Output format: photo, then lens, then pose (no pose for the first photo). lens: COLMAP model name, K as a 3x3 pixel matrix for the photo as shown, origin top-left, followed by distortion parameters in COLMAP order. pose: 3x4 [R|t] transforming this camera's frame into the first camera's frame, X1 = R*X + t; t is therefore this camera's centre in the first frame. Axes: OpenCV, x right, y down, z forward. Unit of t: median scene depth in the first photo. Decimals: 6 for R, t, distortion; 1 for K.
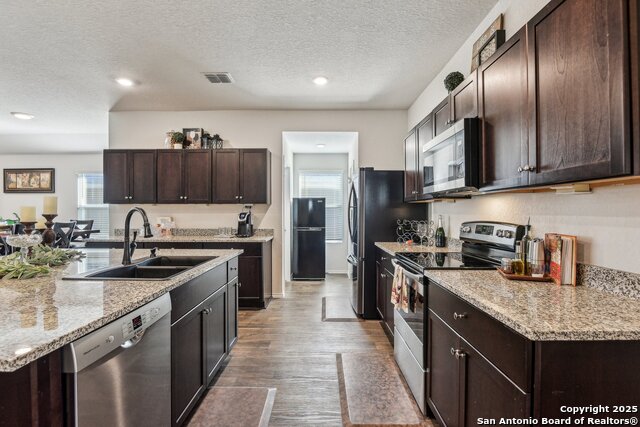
lens RADIAL K [[306.4, 0, 313.4], [0, 306.4, 215.4], [0, 0, 1]] dist [-0.003636, -0.011886]
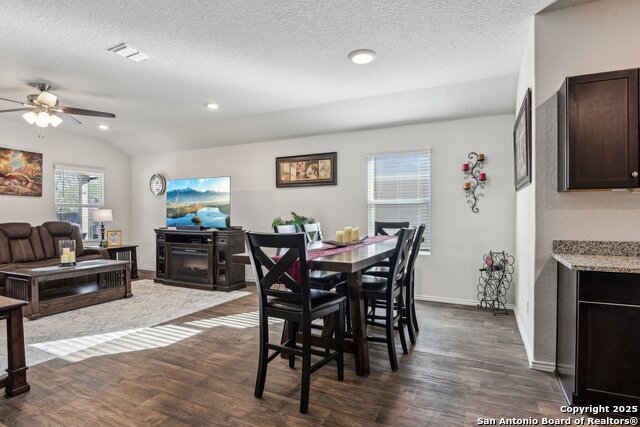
lens RADIAL K [[330.2, 0, 310.6], [0, 330.2, 217.4], [0, 0, 1]] dist [-0.014478, -0.005201]
pose [[0.893075, 0.004376, -0.449887, -0.830588], [-0.002908, 0.999988, 0.003953, 0.007871], [0.449899, -0.002222, 0.893077, 0.349666]]
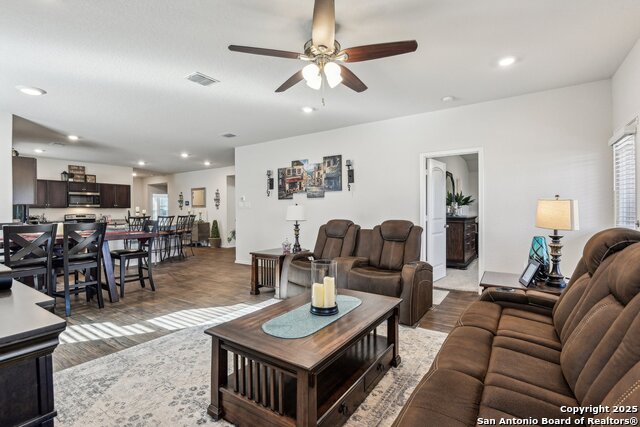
lens RADIAL K [[299.2, 0, 319.1], [0, 299.2, 214.2], [0, 0, 1]] dist [-0.016857, -0.001003]
pose [[-0.843625, 0.003379, 0.536921, -2.301438], [0.010829, 0.999884, 0.010722, 0.007760], [-0.536823, 0.014860, -0.843564, 1.407057]]
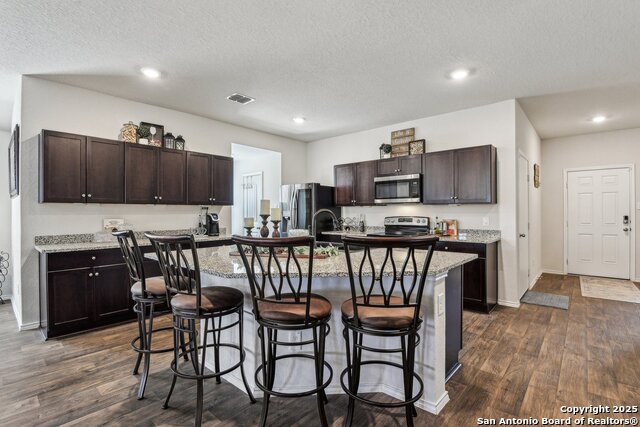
lens RADIAL K [[306.4, 0, 322.5], [0, 306.4, 212.1], [0, 0, 1]] dist [-0.003636, -0.011886]
pose [[0.651968, -0.000235, 0.758246, -0.813655], [0.009168, 0.999929, -0.007573, -0.000525], [-0.758191, 0.011889, 0.651924, -0.009364]]
